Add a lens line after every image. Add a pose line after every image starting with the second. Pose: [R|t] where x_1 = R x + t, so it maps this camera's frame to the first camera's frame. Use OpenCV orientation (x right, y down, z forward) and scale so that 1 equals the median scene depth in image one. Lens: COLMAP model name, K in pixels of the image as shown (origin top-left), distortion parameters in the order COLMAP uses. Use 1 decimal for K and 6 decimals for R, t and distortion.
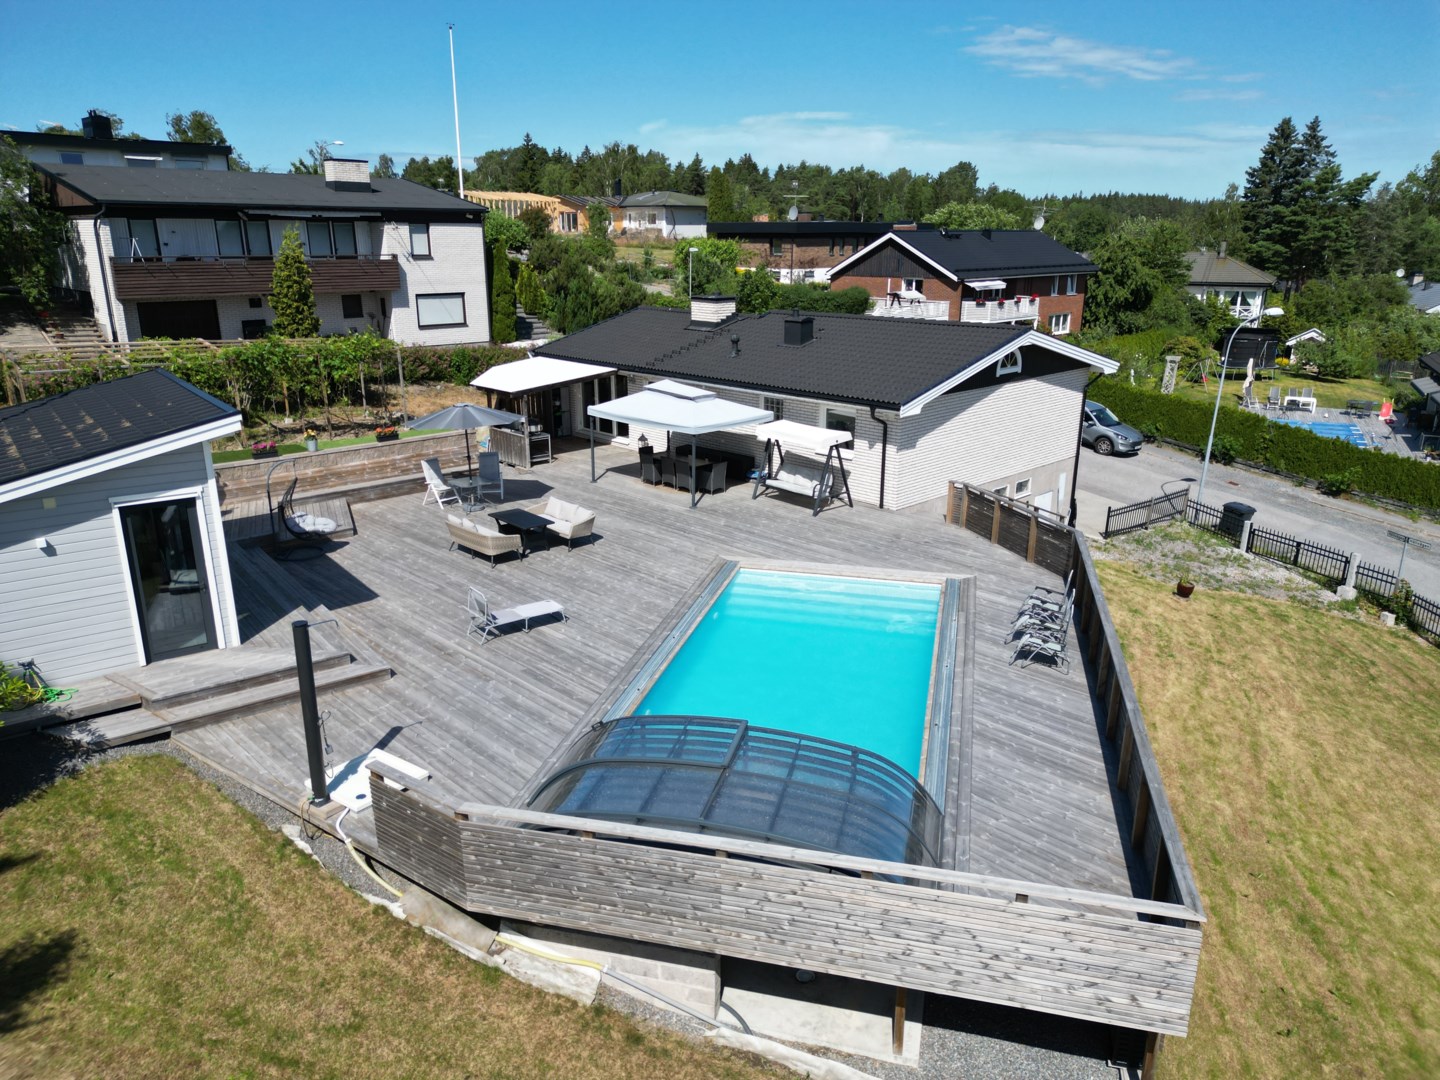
lens RADIAL K [[1008.9, 0, 720.0], [0, 1008.9, 540.0], [0, 0, 1]] dist [0.051824, -0.038492]
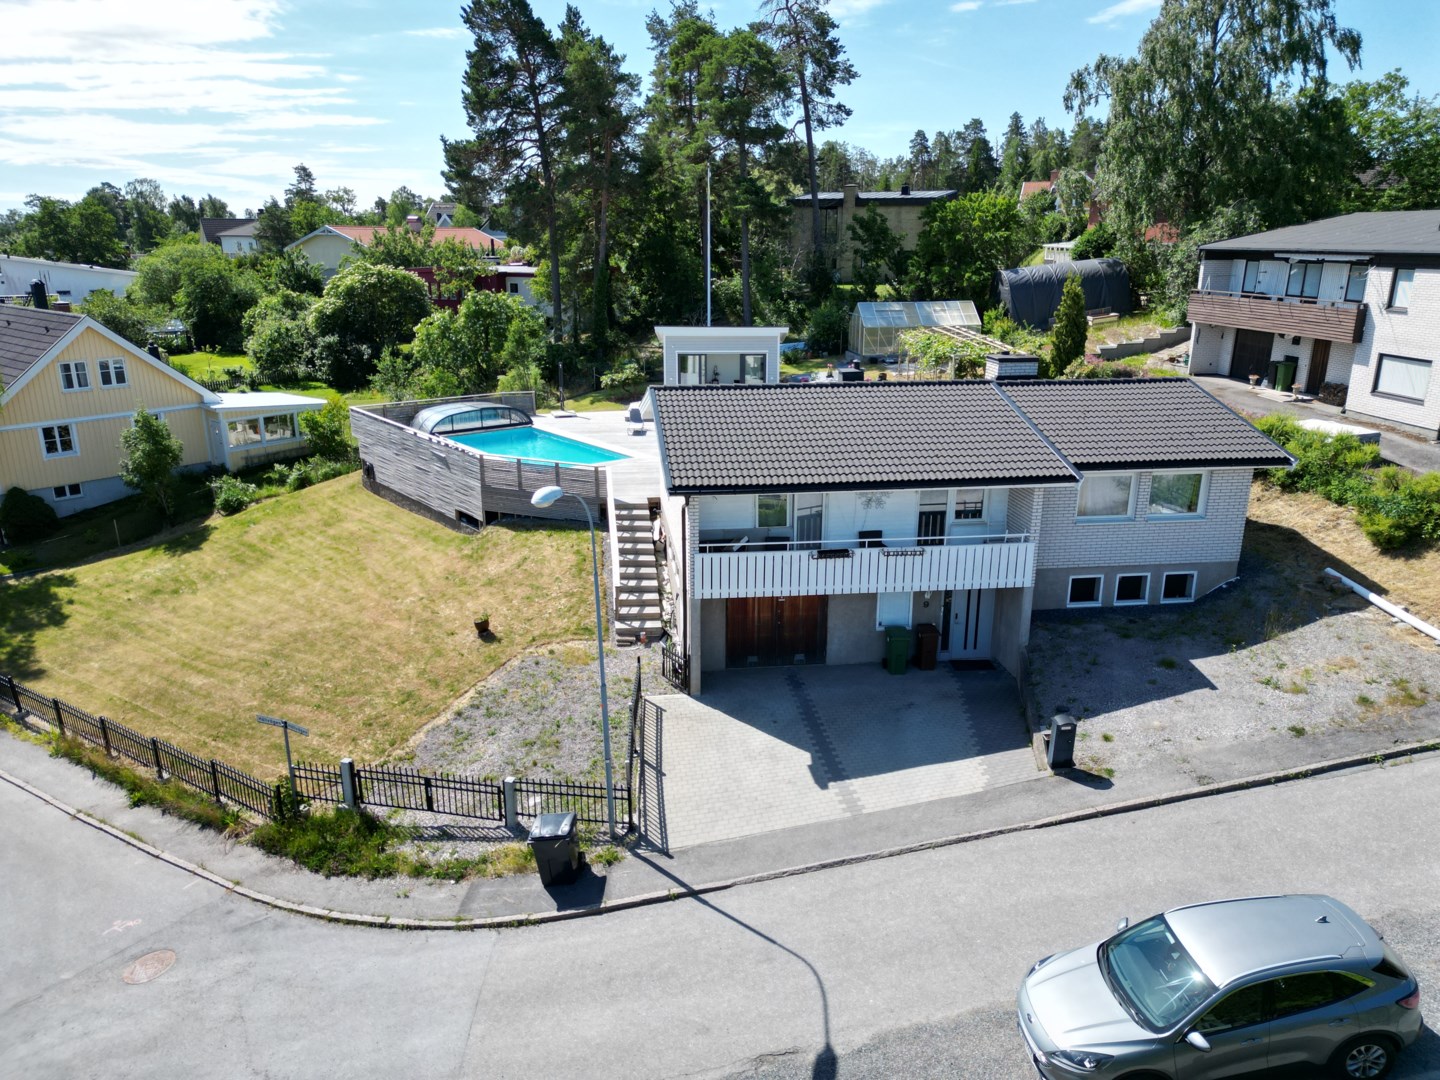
lens RADIAL K [[1003.8, 0, 718.8], [0, 1003.8, 547.0], [0, 0, 1]] dist [0.060746, -0.054967]
pose [[-0.599976, 0.231443, -0.765809, 0.938184], [-0.237074, 0.862808, 0.446495, -0.471590], [0.764084, 0.449440, -0.462795, 1.413967]]
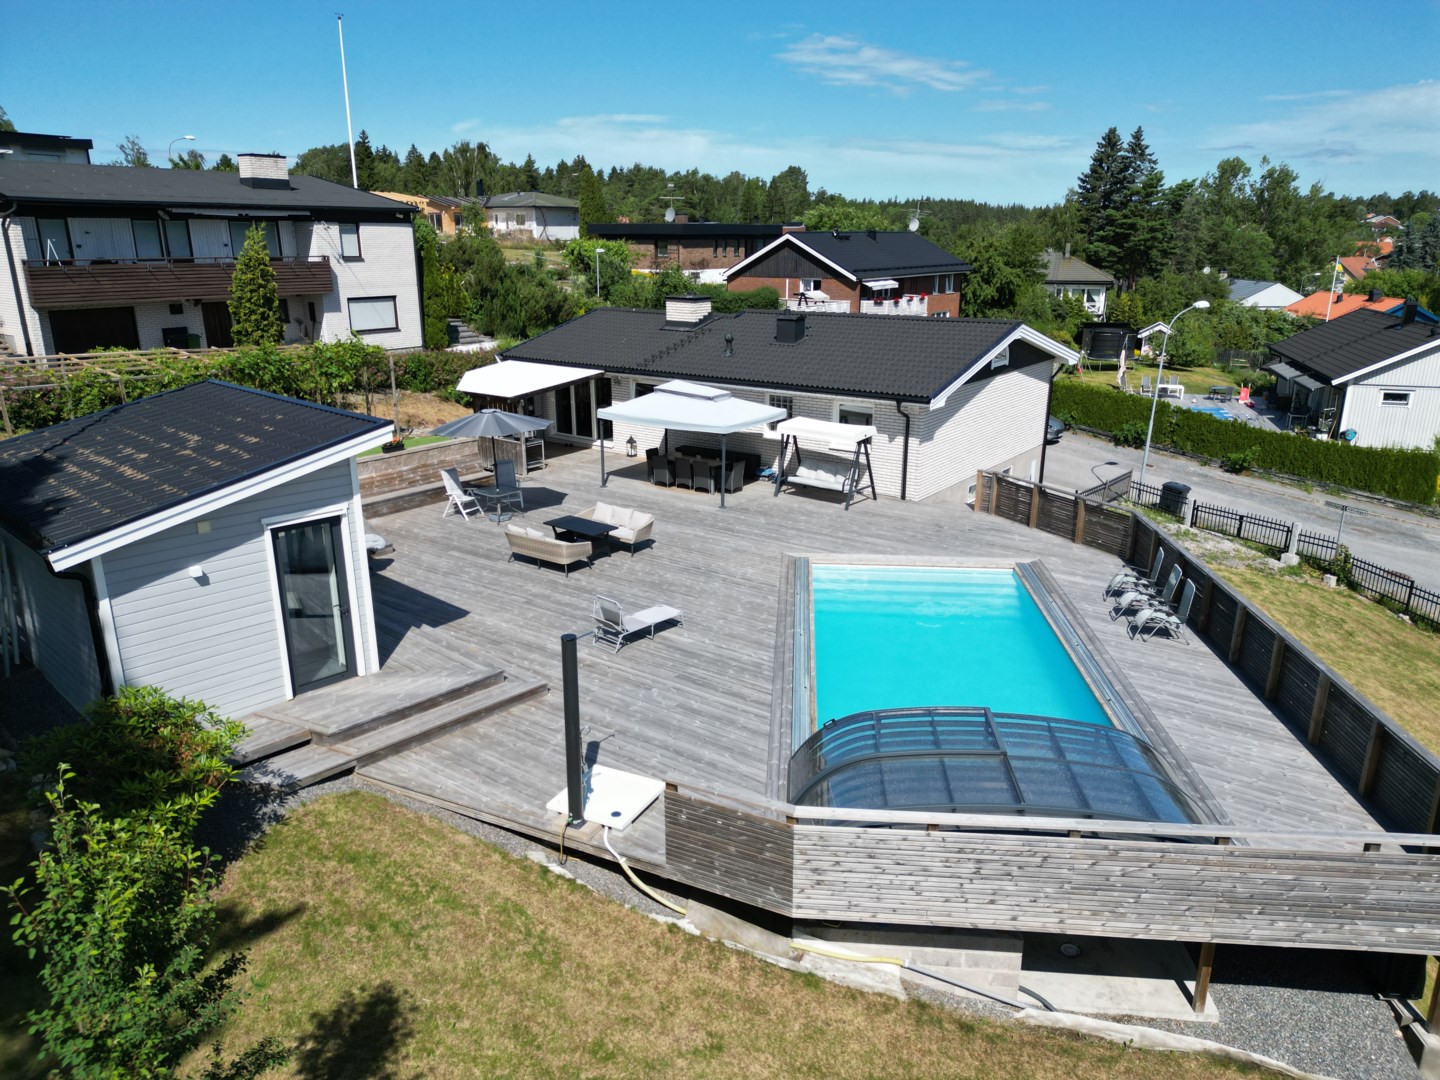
lens RADIAL K [[1003.8, 0, 718.8], [0, 1003.8, 547.0], [0, 0, 1]] dist [0.060746, -0.054967]
pose [[0.986448, -0.050505, 0.156105, -0.158654], [0.049704, 0.998723, 0.009031, -0.001857], [-0.156362, -0.001149, 0.987699, 0.016737]]
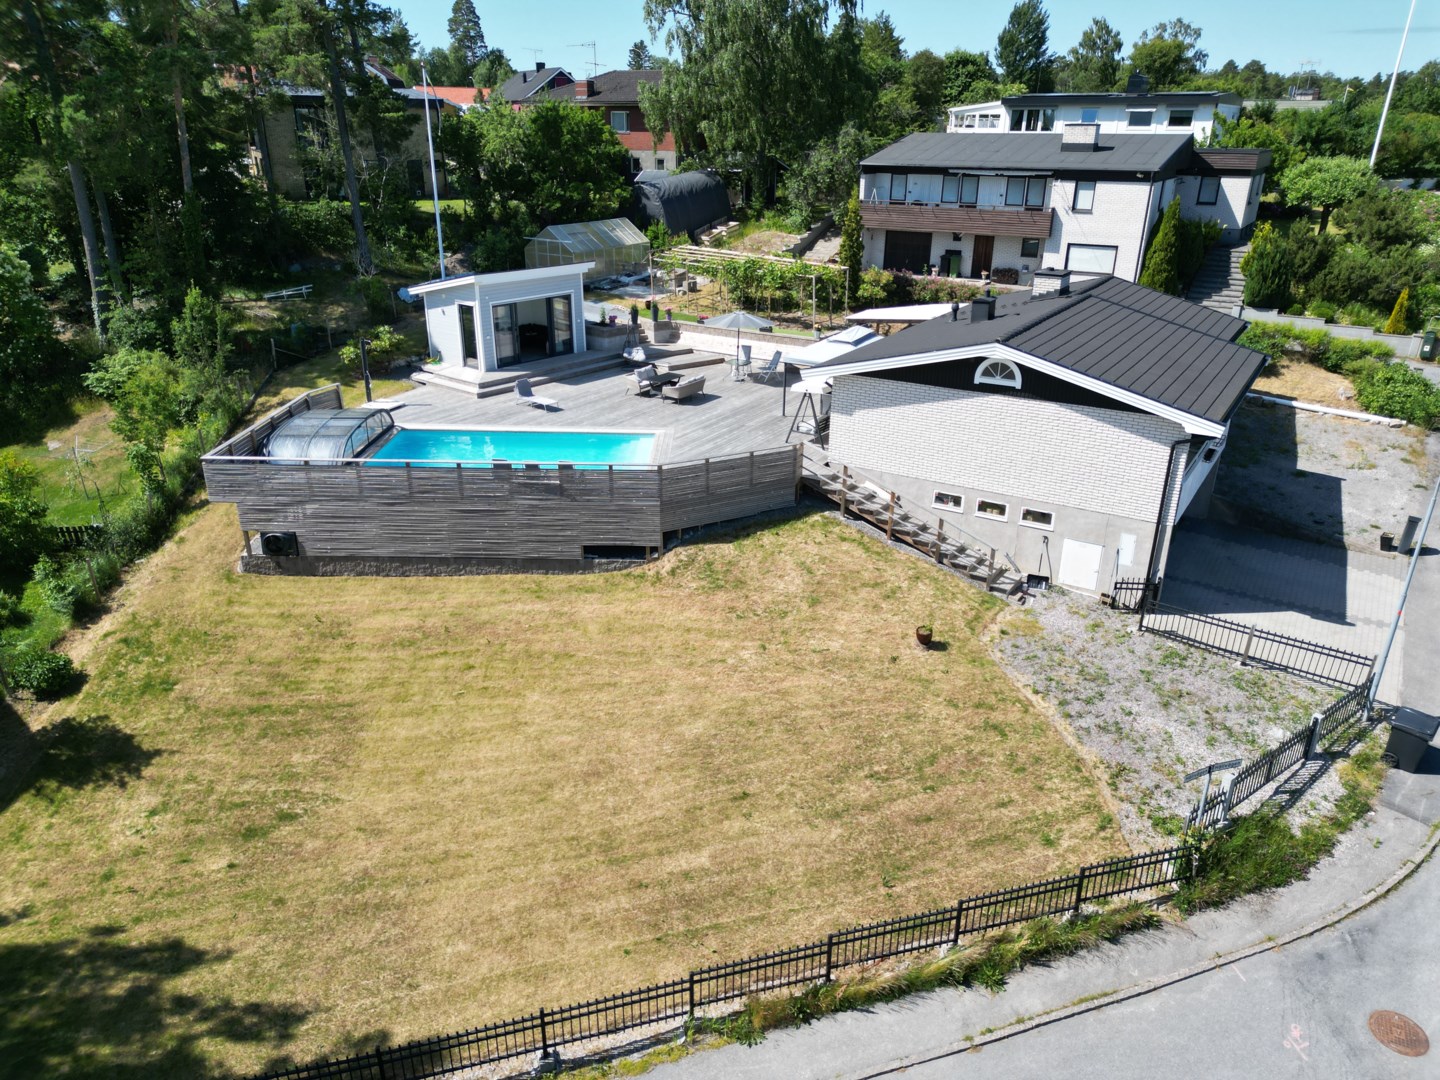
lens RADIAL K [[1003.8, 0, 718.8], [0, 1003.8, 547.0], [0, 0, 1]] dist [0.060746, -0.054967]
pose [[0.236043, 0.375454, -0.896280, 1.049273], [-0.291331, 0.907259, 0.303329, -0.219157], [0.927044, 0.189515, 0.323533, 0.434482]]
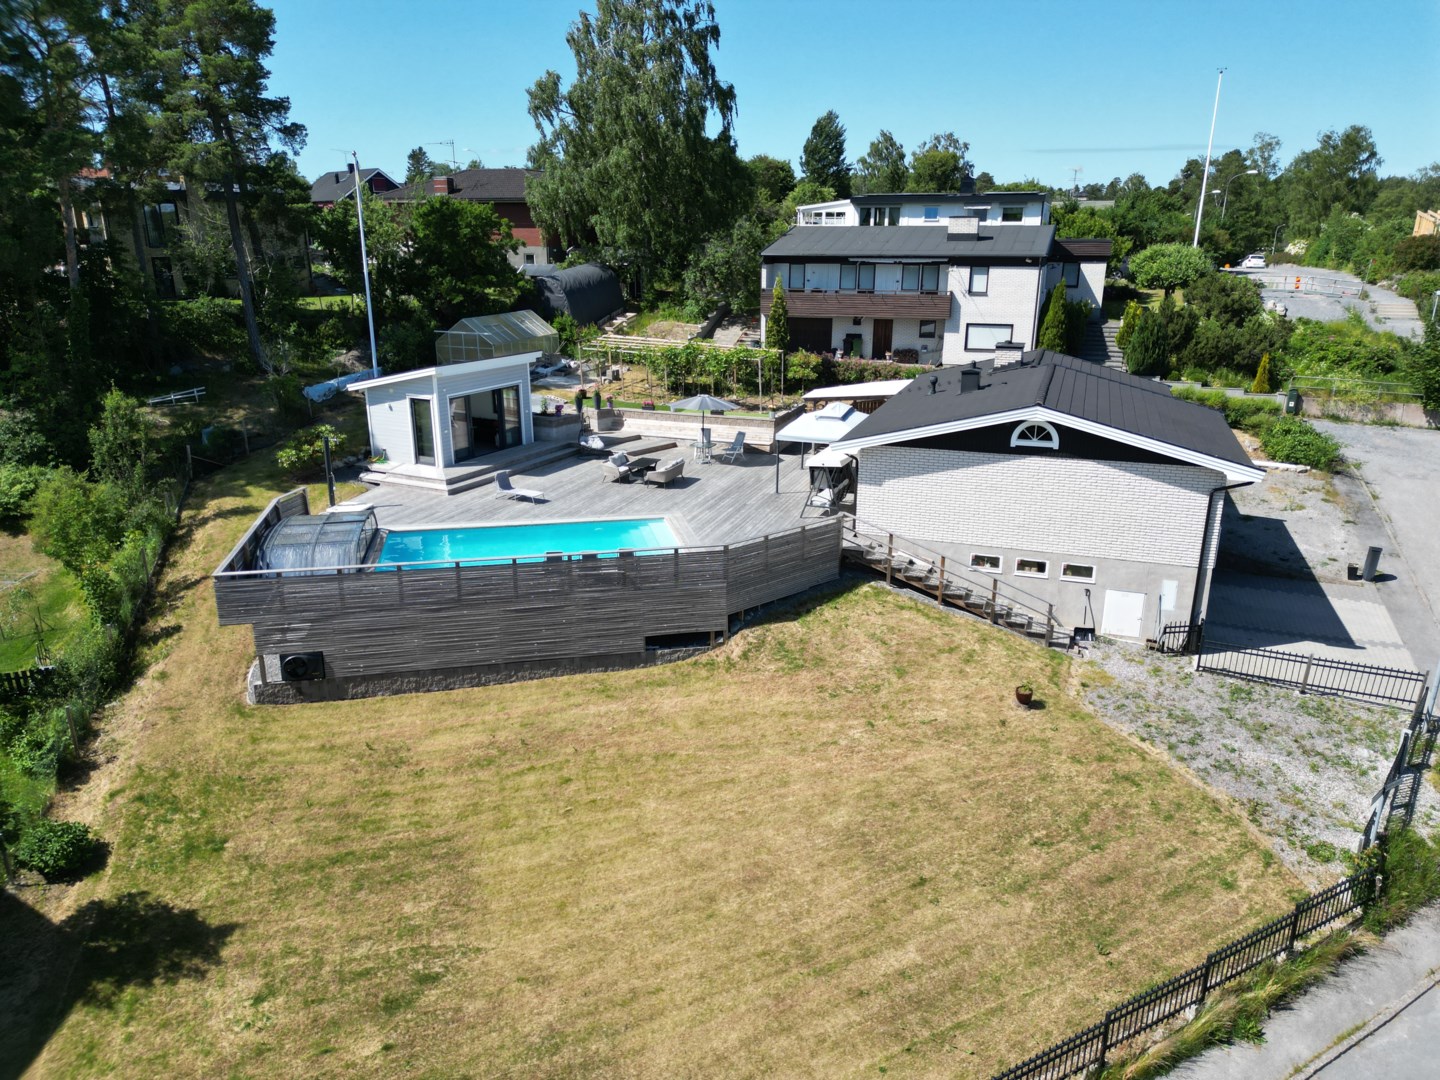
lens RADIAL K [[1003.8, 0, 718.8], [0, 1003.8, 547.0], [0, 0, 1]] dist [0.060746, -0.054967]
pose [[0.441634, 0.267779, -0.856303, 0.943318], [-0.264066, 0.950941, 0.161183, -0.136334], [0.857455, 0.154937, 0.490679, 0.239161]]
